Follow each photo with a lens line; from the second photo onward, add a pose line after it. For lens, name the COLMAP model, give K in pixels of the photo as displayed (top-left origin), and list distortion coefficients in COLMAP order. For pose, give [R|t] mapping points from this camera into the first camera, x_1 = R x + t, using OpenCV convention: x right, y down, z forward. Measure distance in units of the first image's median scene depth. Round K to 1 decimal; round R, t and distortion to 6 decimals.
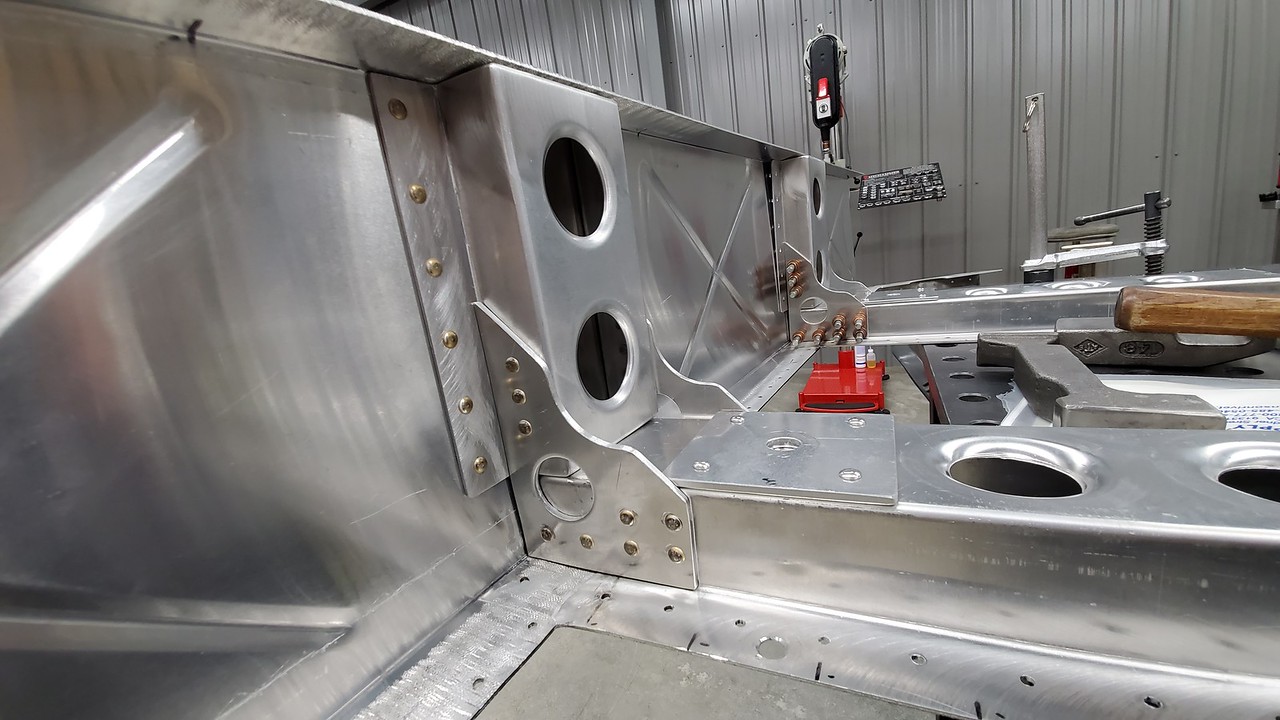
lens RADIAL K [[514.3, 0, 638.7], [0, 514.3, 368.0], [0, 0, 1]] dist [-0.011893, -0.002340]
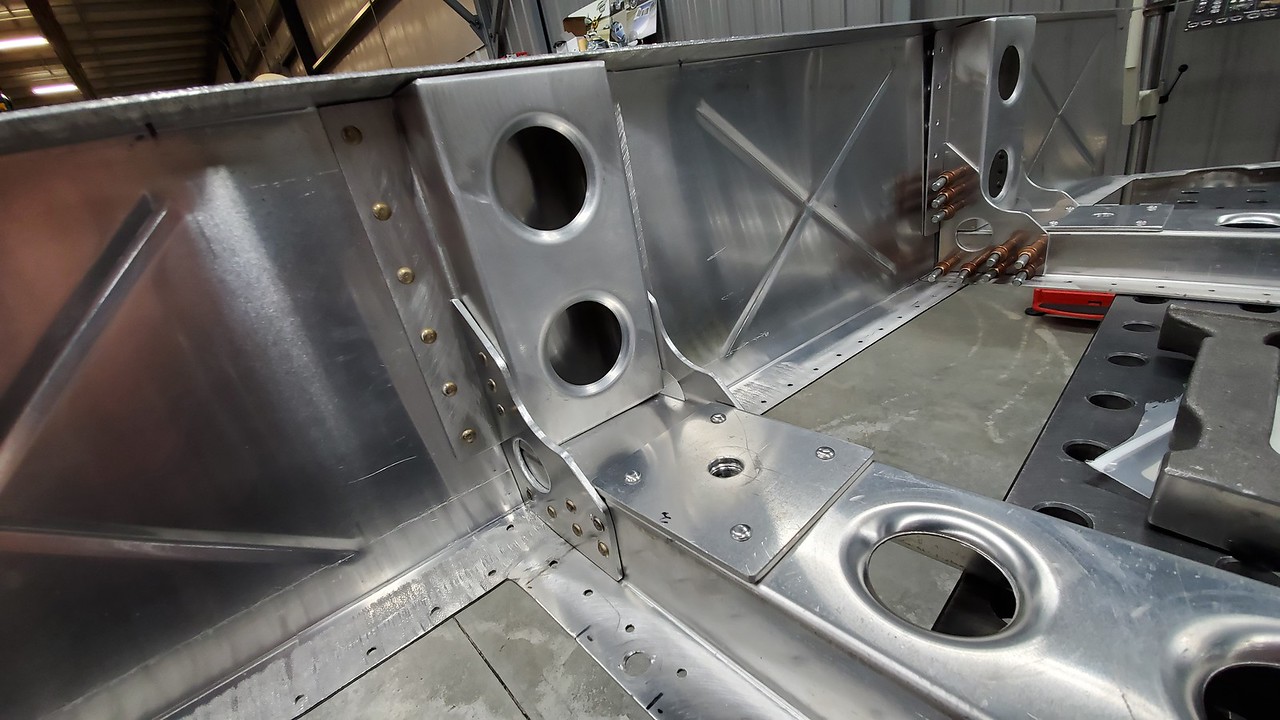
lens RADIAL K [[514.3, 0, 633.3], [0, 514.3, 373.1], [0, 0, 1]] dist [-0.011893, -0.002340]
pose [[0.925450, 0.119629, -0.359487, 0.414608], [-0.023668, 0.965243, 0.260282, -0.246931], [0.378129, -0.232369, 0.896115, 0.108540]]
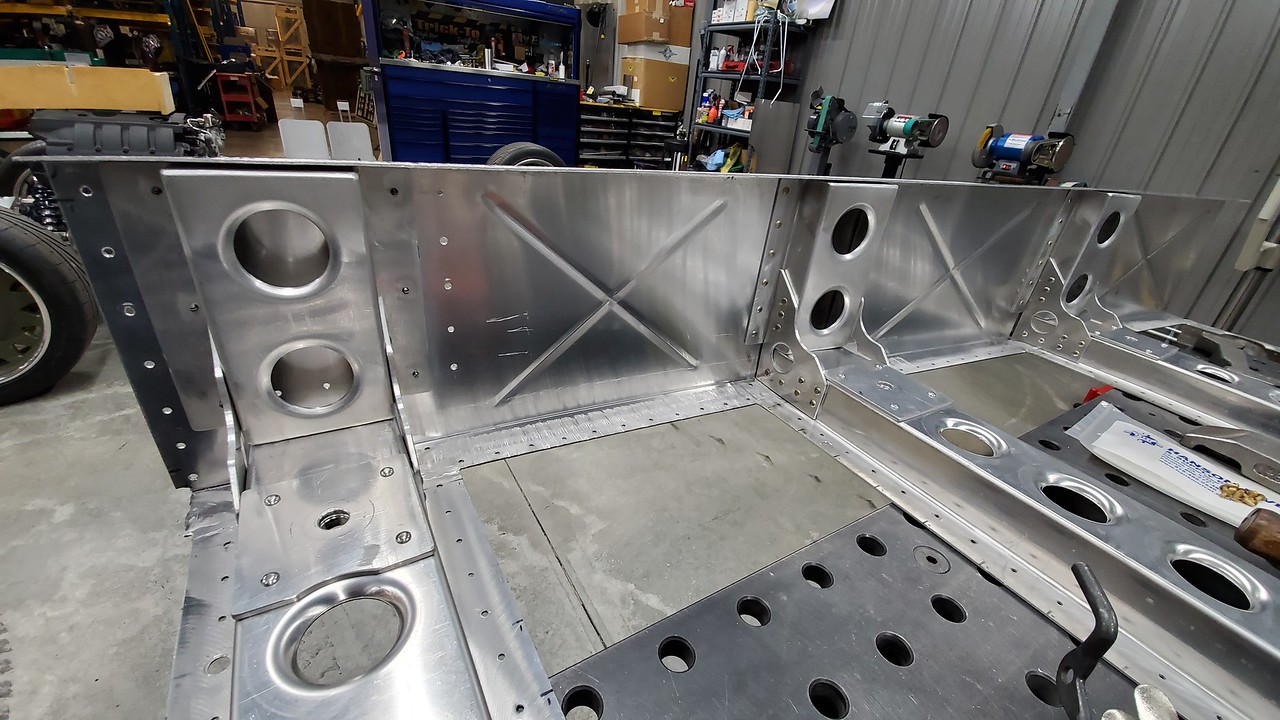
lens RADIAL K [[514.3, 0, 630.6], [0, 514.3, 369.7], [0, 0, 1]] dist [-0.011893, -0.002340]
pose [[0.802336, 0.451242, -0.390688, 0.218607], [-0.326037, 0.879613, 0.346381, -0.280378], [0.499956, -0.150535, 0.852867, -1.238487]]
